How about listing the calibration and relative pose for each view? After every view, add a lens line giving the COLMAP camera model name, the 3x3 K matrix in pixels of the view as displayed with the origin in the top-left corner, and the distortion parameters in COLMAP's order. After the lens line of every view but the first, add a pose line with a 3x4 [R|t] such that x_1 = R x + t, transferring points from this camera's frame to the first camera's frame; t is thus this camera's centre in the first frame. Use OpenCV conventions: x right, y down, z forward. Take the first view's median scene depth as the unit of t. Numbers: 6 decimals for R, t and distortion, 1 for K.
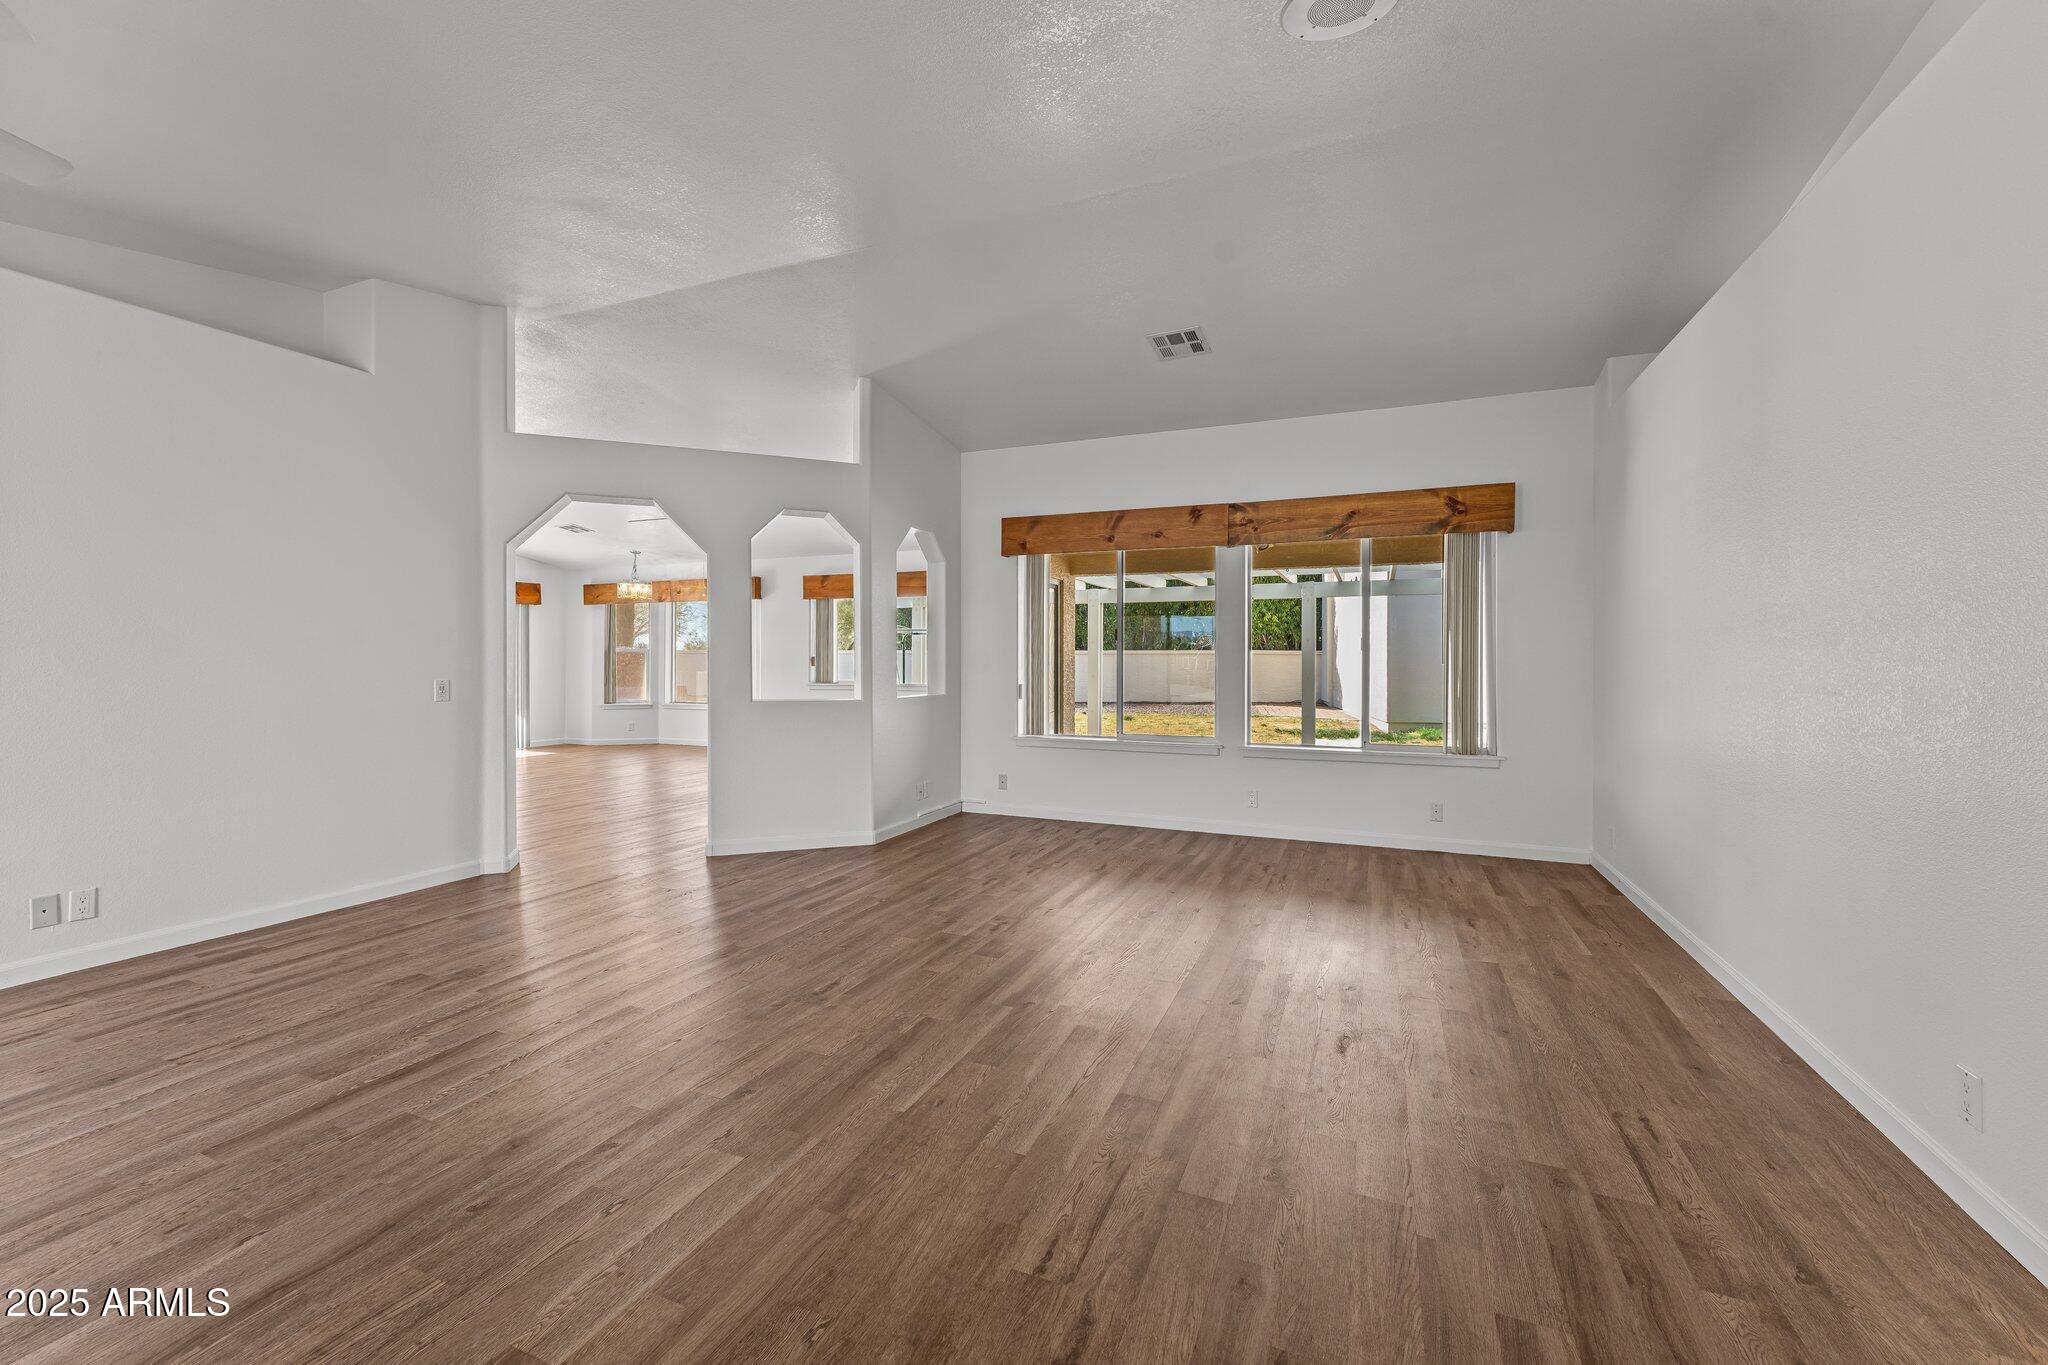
lens RADIAL K [[823.8, 0, 1010.7], [0, 823.8, 675.8], [0, 0, 1]] dist [-0.006229, 0.001134]
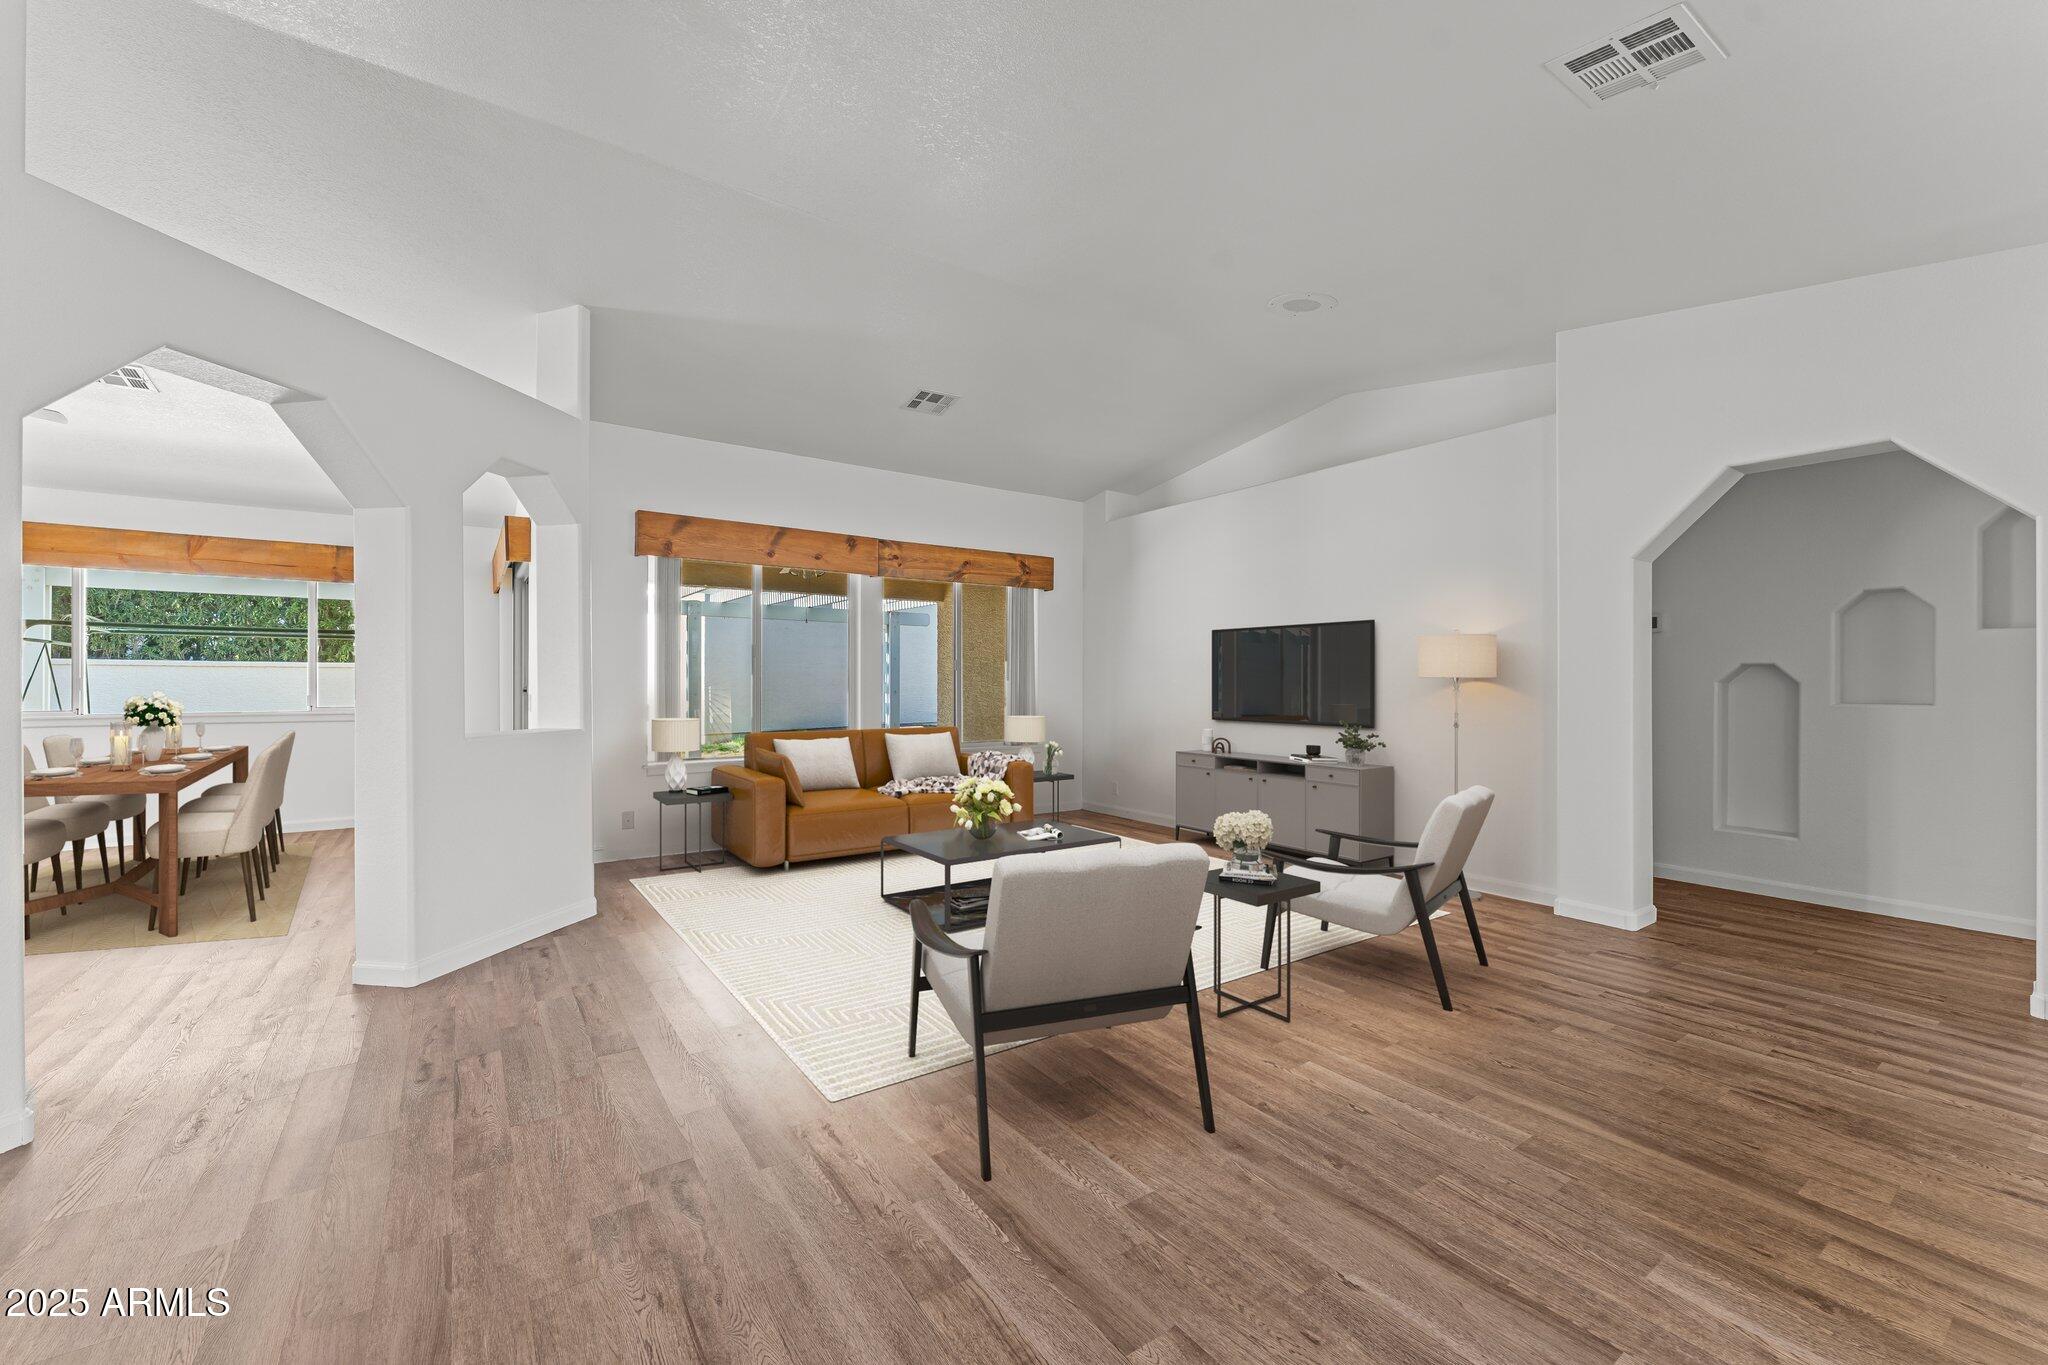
lens RADIAL K [[823.8, 0, 1021.1], [0, 823.8, 680.5], [0, 0, 1]] dist [-0.006229, 0.001134]
pose [[0.528132, 0.001656, 0.849161, -0.936368], [0.011282, 0.999896, -0.008967, -0.004630], [-0.849087, 0.014316, 0.528058, 0.388806]]
